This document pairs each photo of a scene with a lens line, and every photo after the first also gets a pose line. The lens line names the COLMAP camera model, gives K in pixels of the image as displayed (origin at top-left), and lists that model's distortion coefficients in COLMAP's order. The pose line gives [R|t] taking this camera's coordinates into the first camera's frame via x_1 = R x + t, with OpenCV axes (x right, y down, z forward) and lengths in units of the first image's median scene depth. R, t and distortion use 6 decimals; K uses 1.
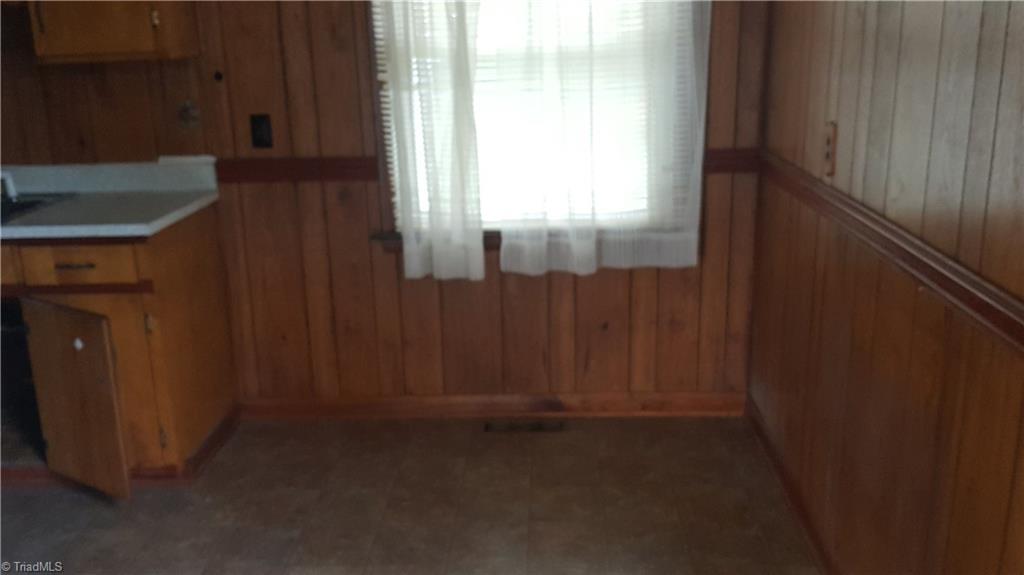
lens RADIAL K [[939.8, 0, 512.5], [0, 939.8, 315.9], [0, 0, 1]] dist [-0.061943, -0.002605]
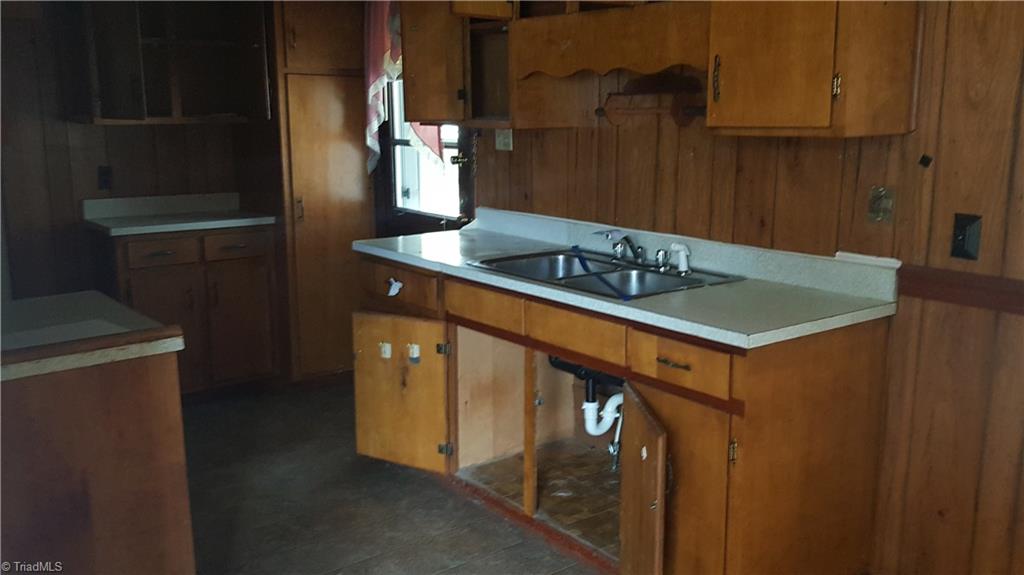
lens RADIAL K [[845.0, 0, 610.4], [0, 845.0, 285.0], [0, 0, 1]] dist [0.075480, -0.117156]
pose [[0.636137, 0.160872, -0.754619, 0.070620], [-0.233389, 0.972326, 0.010539, -0.101945], [0.735432, 0.169416, 0.656078, 0.353072]]
